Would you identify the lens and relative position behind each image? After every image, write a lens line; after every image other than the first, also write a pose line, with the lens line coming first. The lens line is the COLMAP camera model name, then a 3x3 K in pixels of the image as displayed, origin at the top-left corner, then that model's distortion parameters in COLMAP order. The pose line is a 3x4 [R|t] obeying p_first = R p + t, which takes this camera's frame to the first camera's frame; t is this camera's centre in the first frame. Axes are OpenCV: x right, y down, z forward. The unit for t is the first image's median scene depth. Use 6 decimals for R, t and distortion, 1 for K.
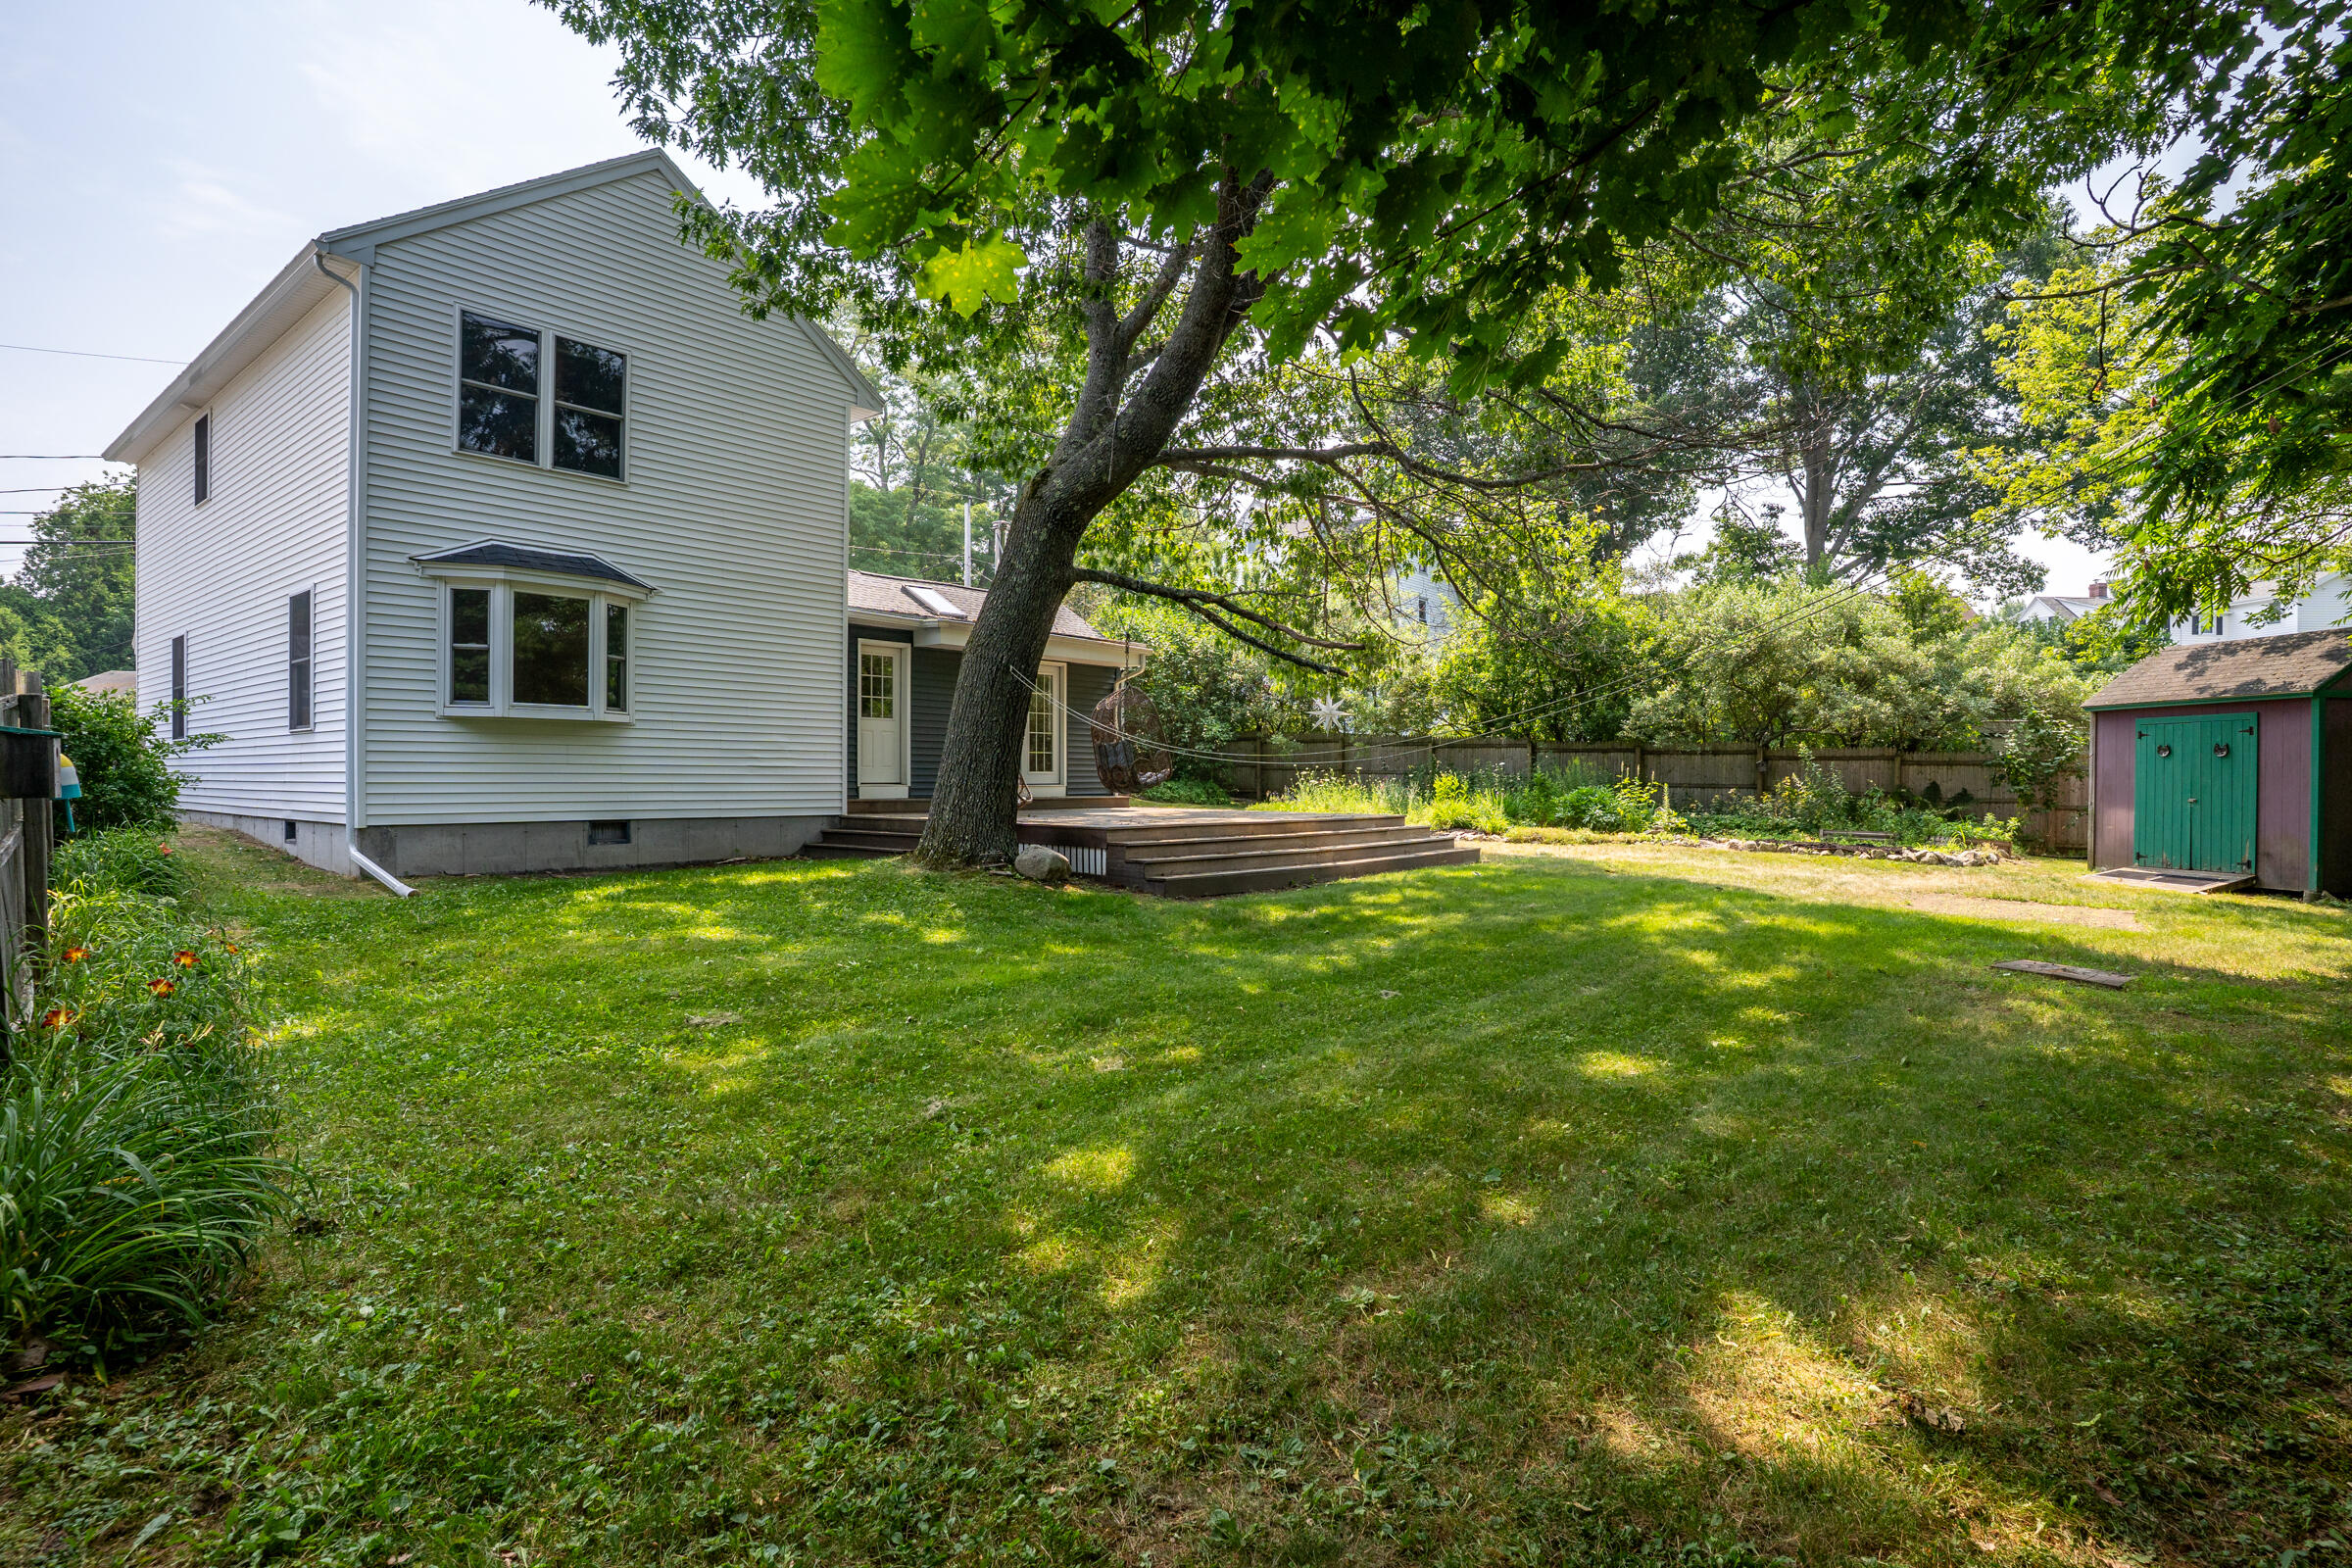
lens RADIAL K [[1148.7, 0, 1167.8], [0, 1148.7, 777.2], [0, 0, 1]] dist [-0.001600, 0.000040]
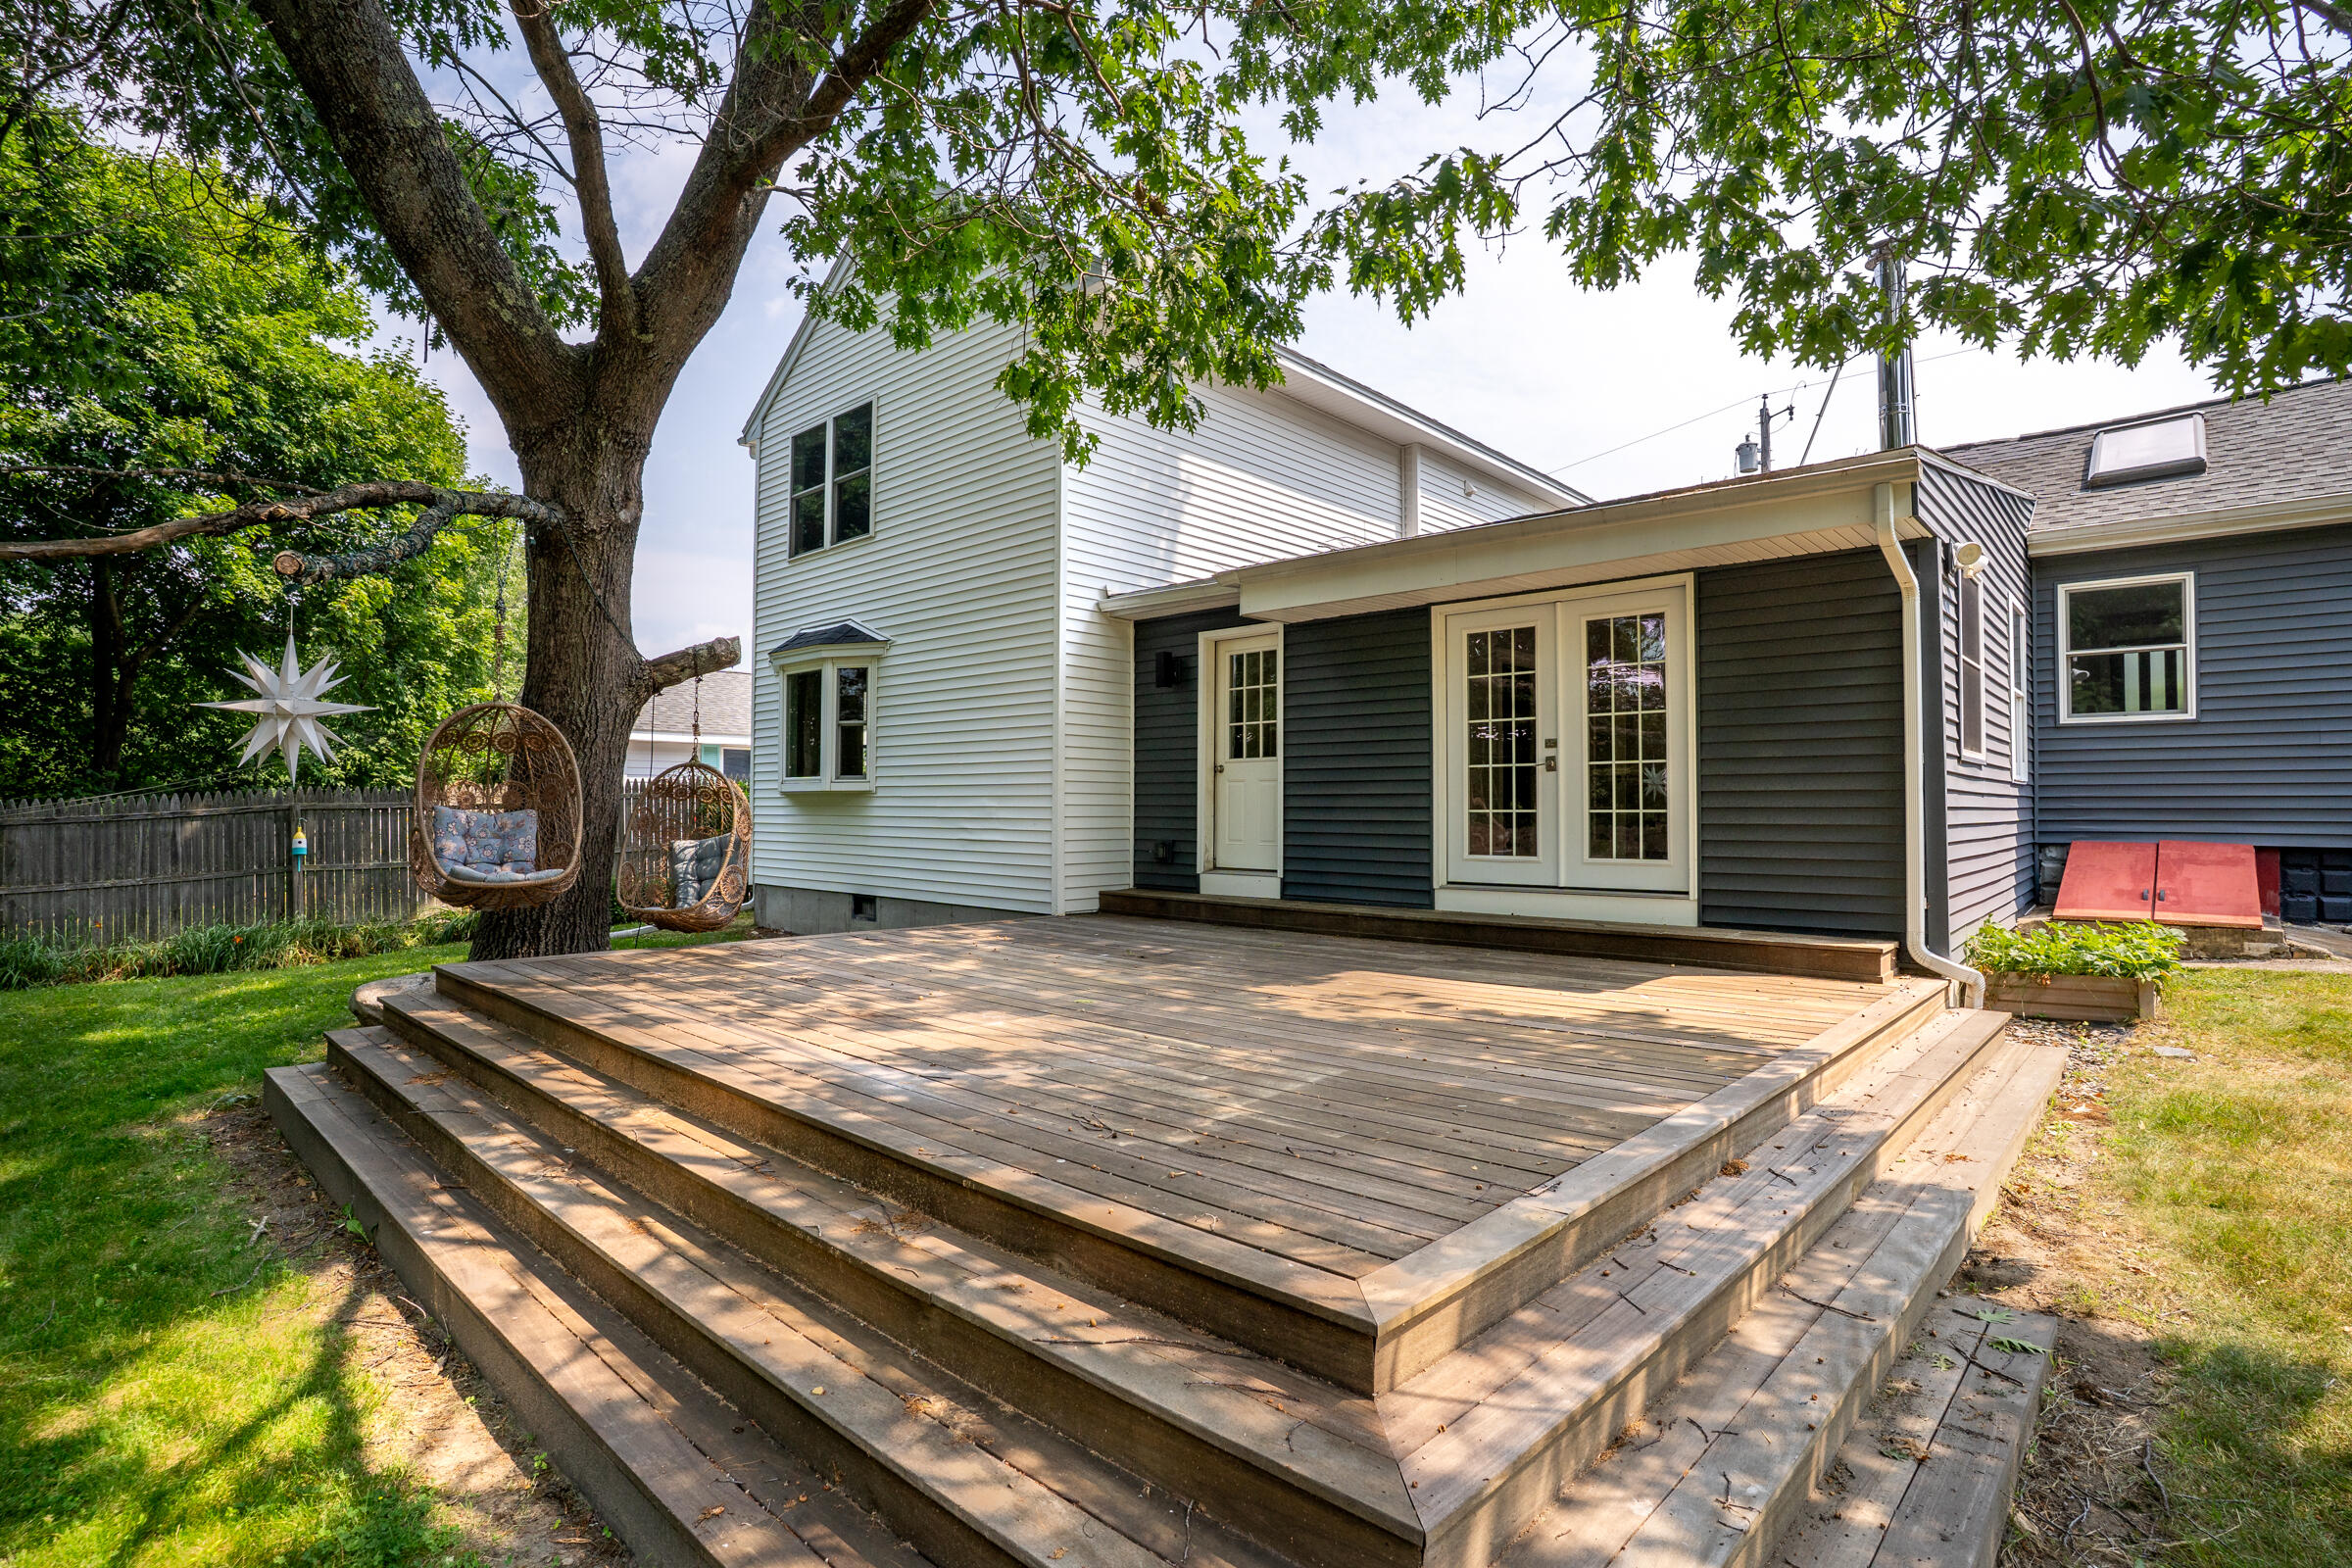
lens RADIAL K [[1148.7, 0, 1168.6], [0, 1148.7, 776.8], [0, 0, 1]] dist [-0.001600, 0.000040]
pose [[-0.054115, -0.030076, -0.998082, 0.442449], [-0.003171, 0.999546, -0.029948, -0.031924], [0.998530, 0.001545, -0.054185, 1.298794]]
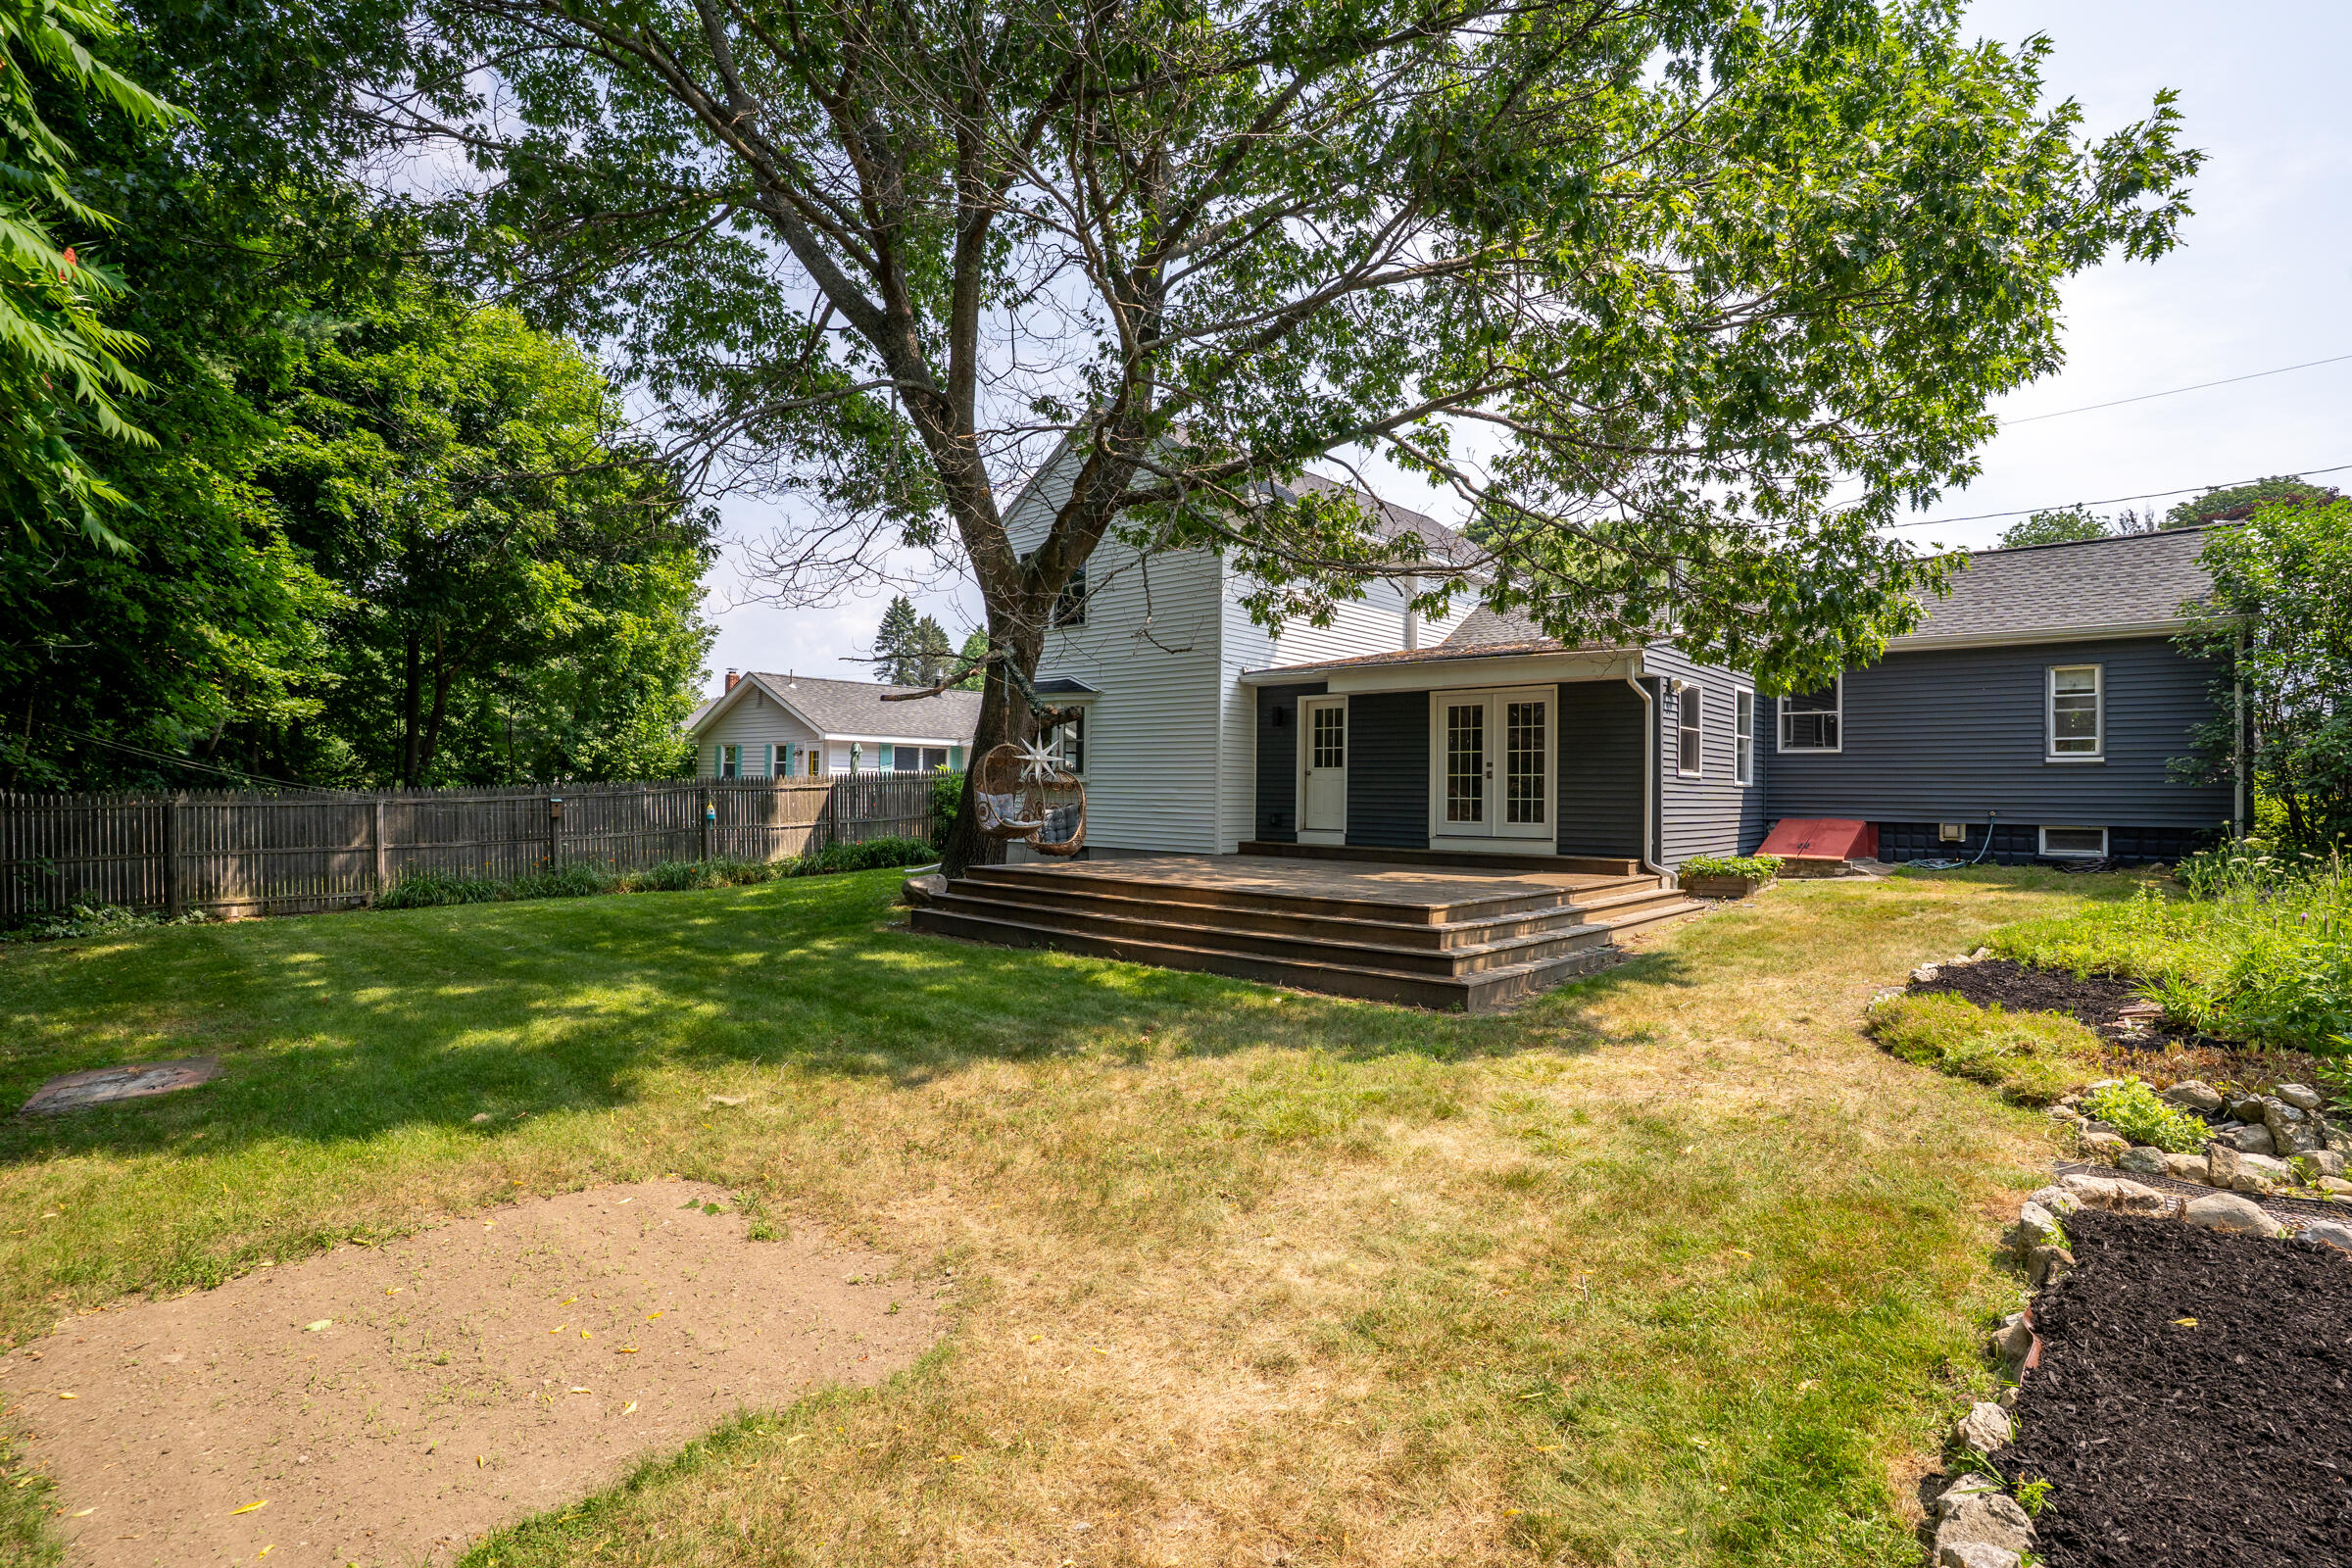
lens RADIAL K [[1148.7, 0, 1176.9], [0, 1148.7, 792.0], [0, 0, 1]] dist [-0.001600, 0.000040]
pose [[-0.027029, -0.004749, -0.999623, 1.051510], [-0.012994, 0.999906, -0.004399, -0.030051], [0.999550, 0.012870, -0.027088, 1.170430]]
